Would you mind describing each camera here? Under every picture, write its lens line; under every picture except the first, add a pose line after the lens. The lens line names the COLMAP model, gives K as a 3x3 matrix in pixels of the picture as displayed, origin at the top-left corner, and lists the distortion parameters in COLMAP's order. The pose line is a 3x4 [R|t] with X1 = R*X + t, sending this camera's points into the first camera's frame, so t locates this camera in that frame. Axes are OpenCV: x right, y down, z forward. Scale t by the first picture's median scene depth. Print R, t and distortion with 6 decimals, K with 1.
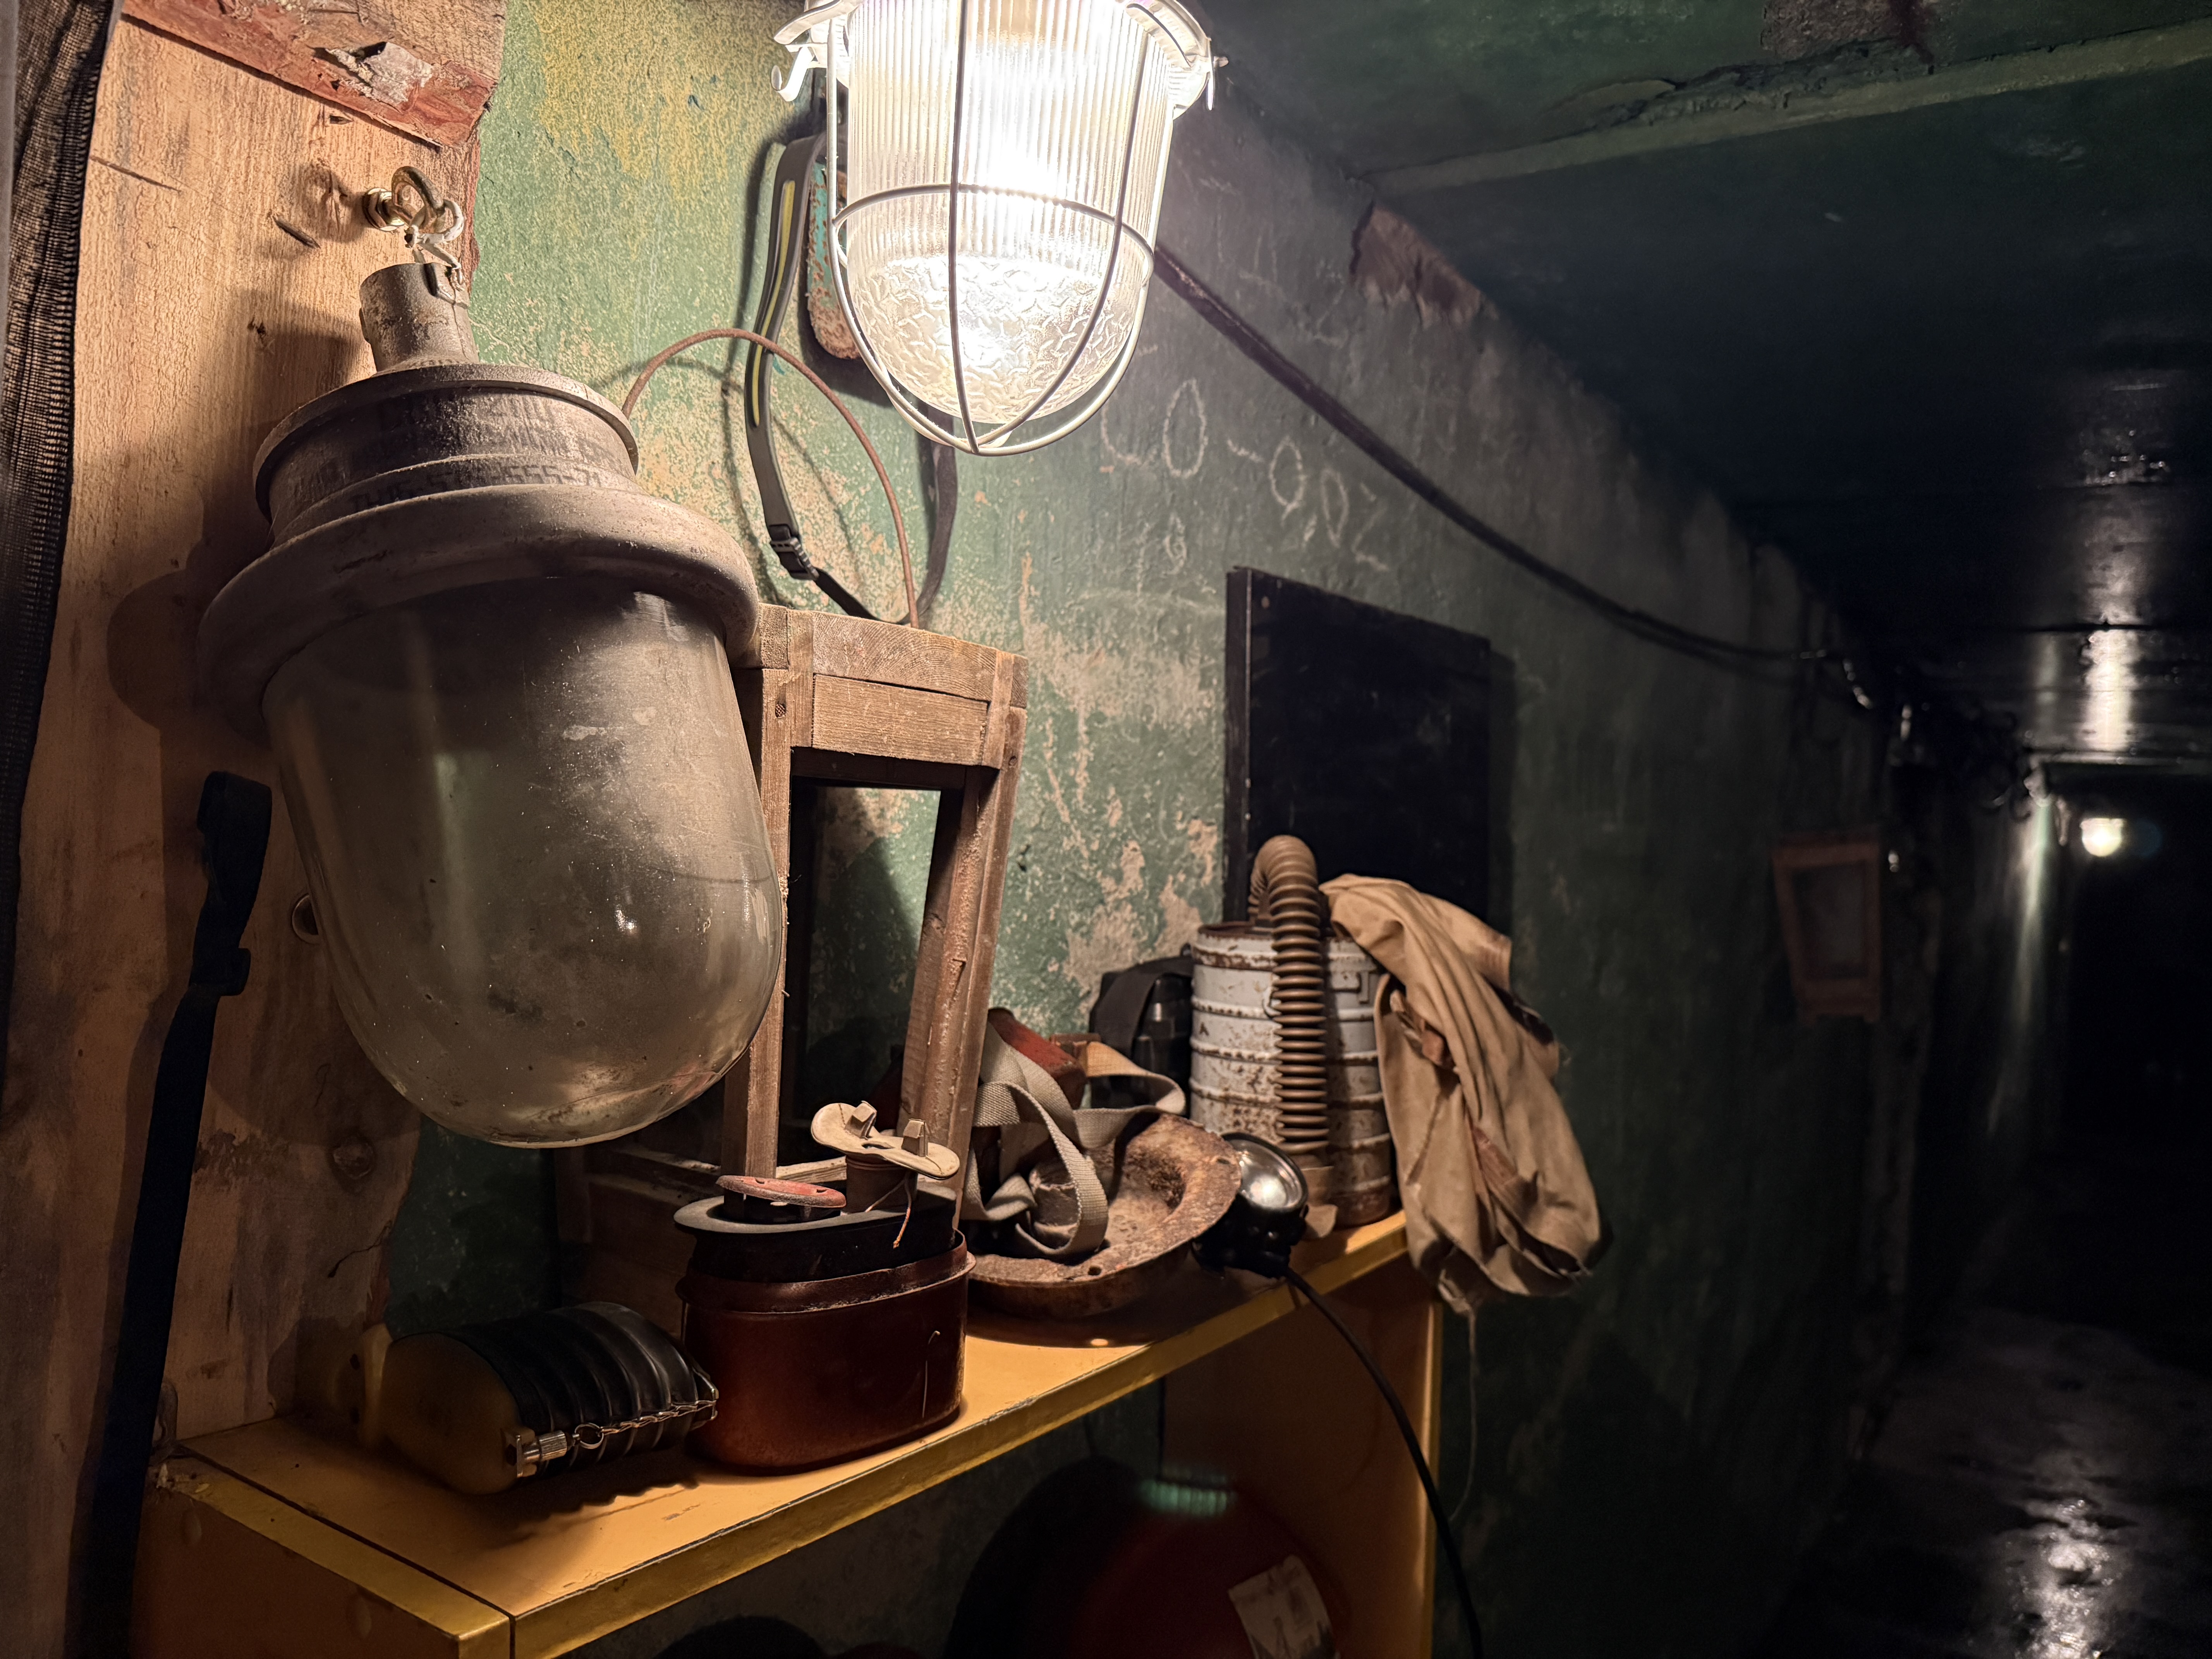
lens RADIAL K [[1532.7, 0, 1113.8], [0, 1532.7, 849.2], [0, 0, 1]] dist [0.078700, -0.110525]
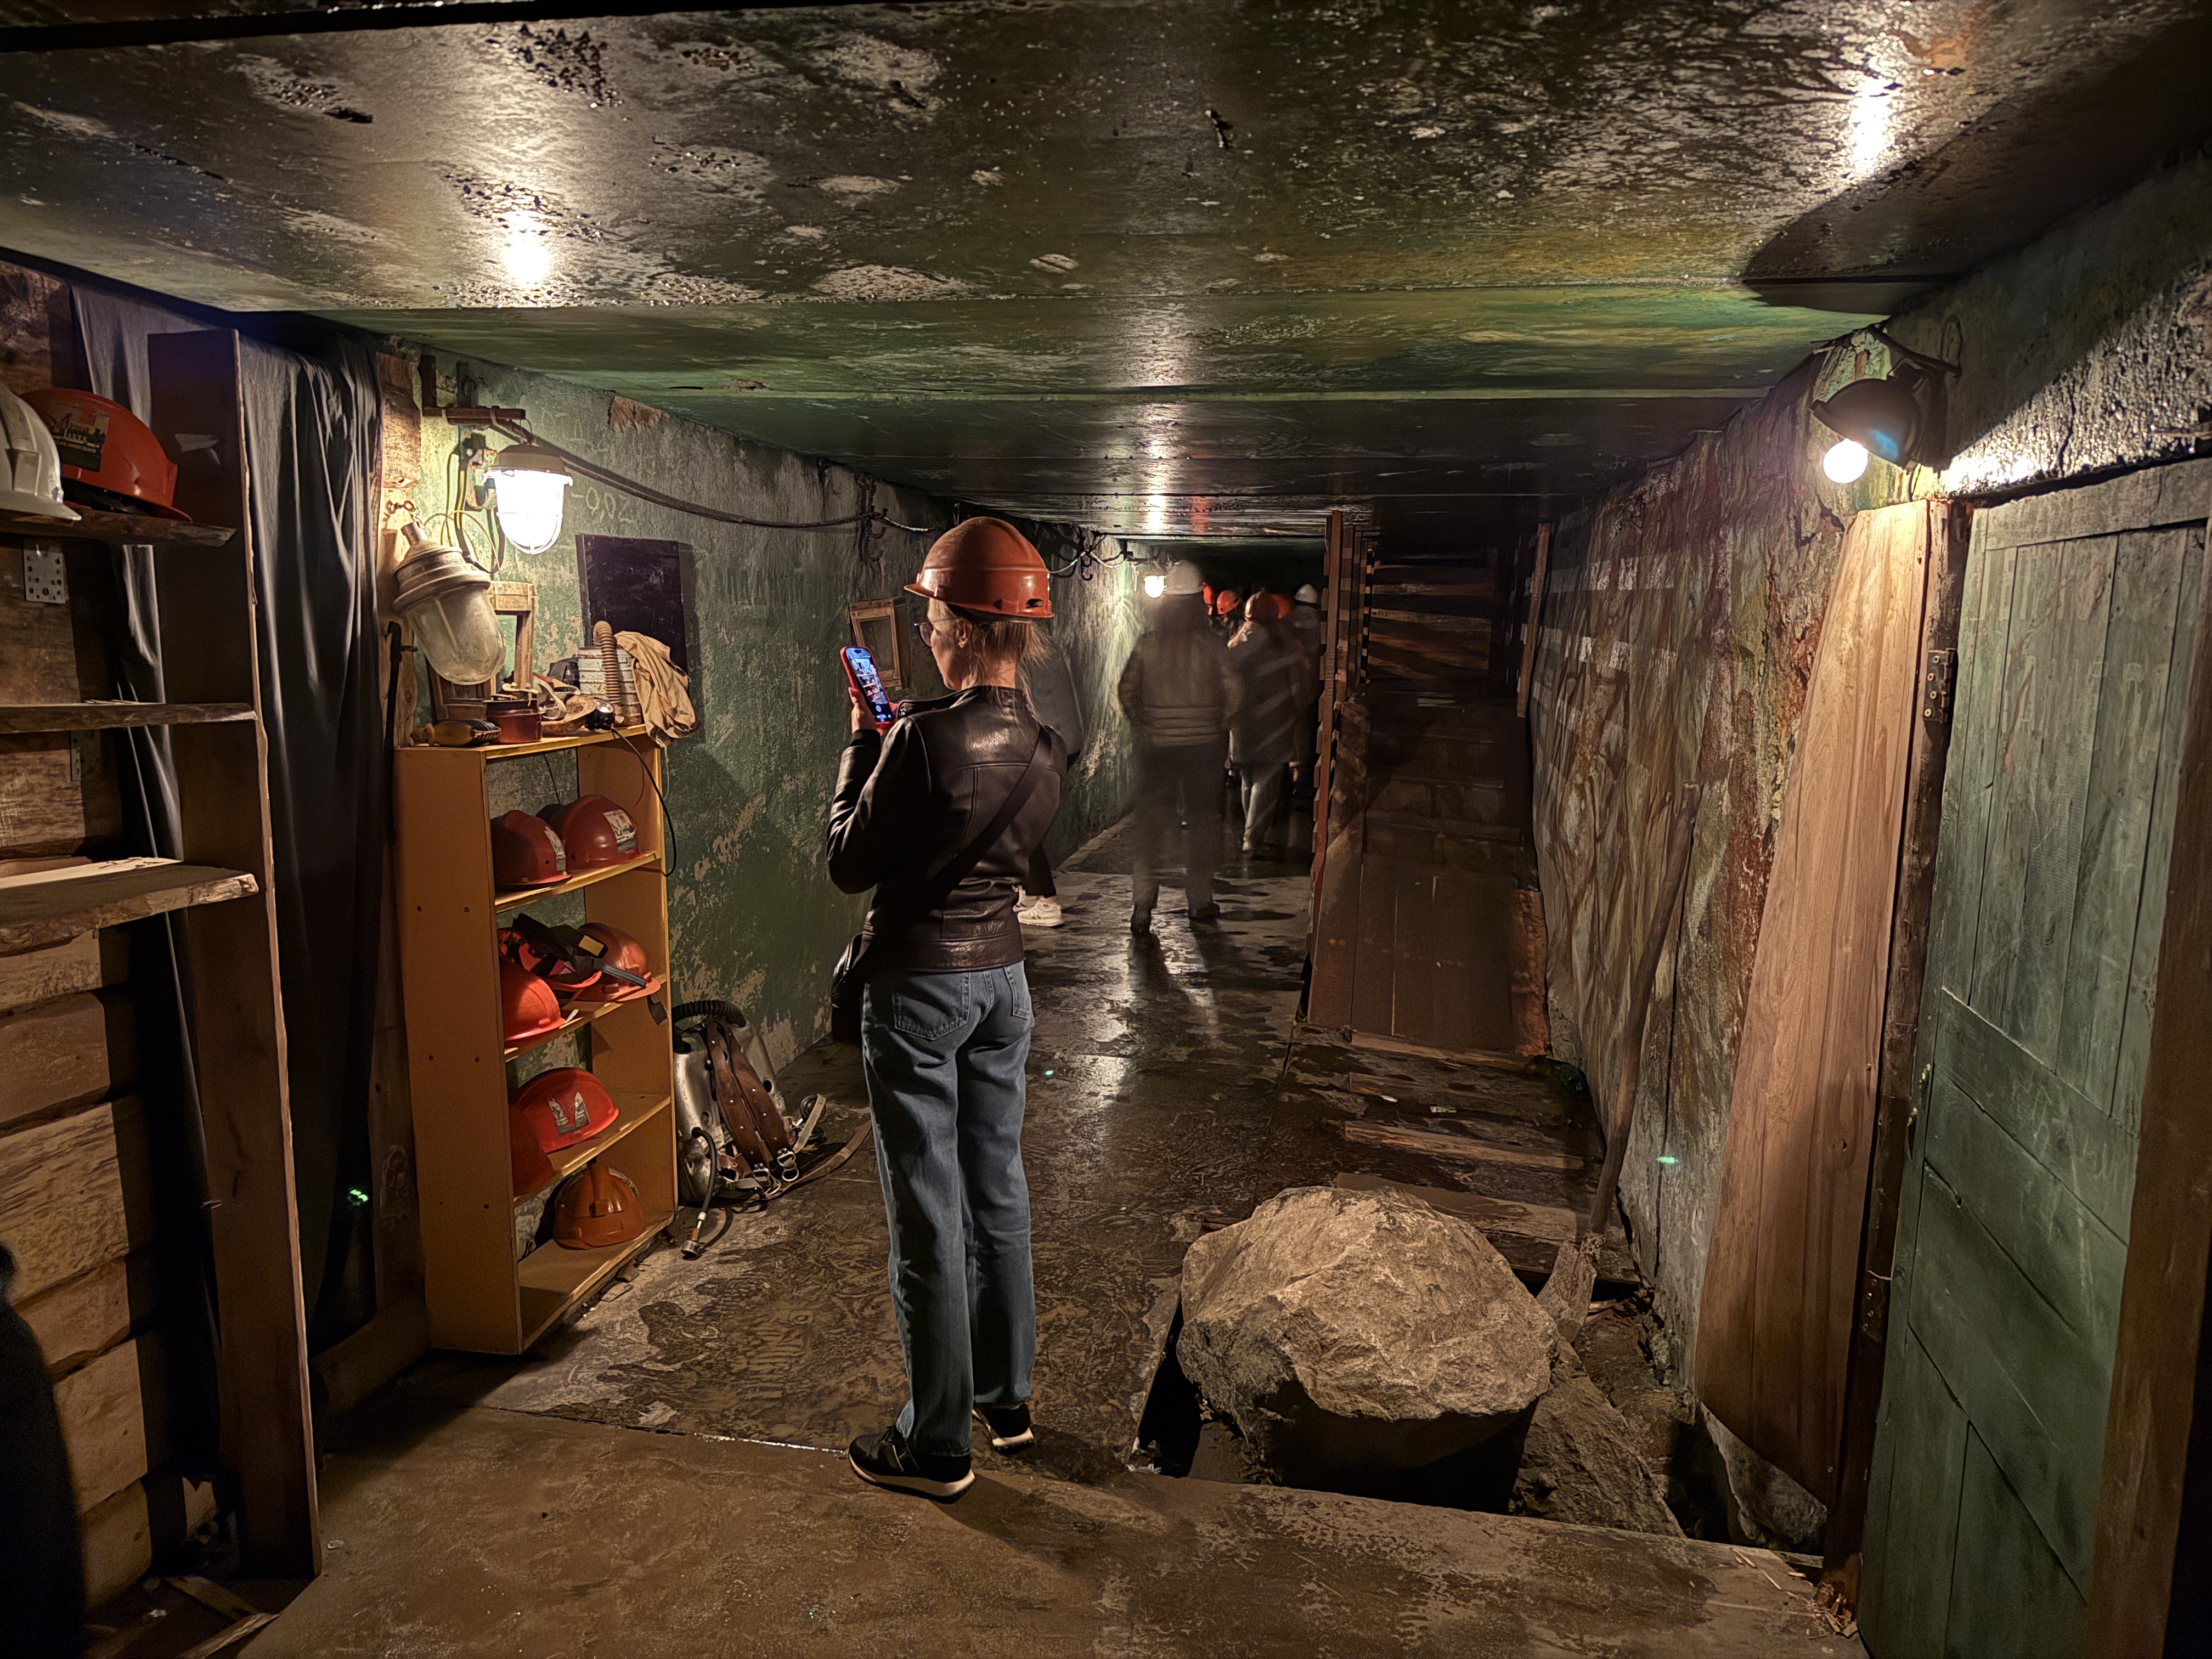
lens RADIAL K [[1532.7, 0, 1113.8], [0, 1532.7, 849.2], [0, 0, 1]] dist [0.078700, -0.110525]
pose [[0.915415, -0.099367, 0.390053, -0.229822], [0.035965, 0.985365, 0.166619, -0.037765], [-0.400901, -0.138498, 0.905592, -2.543455]]
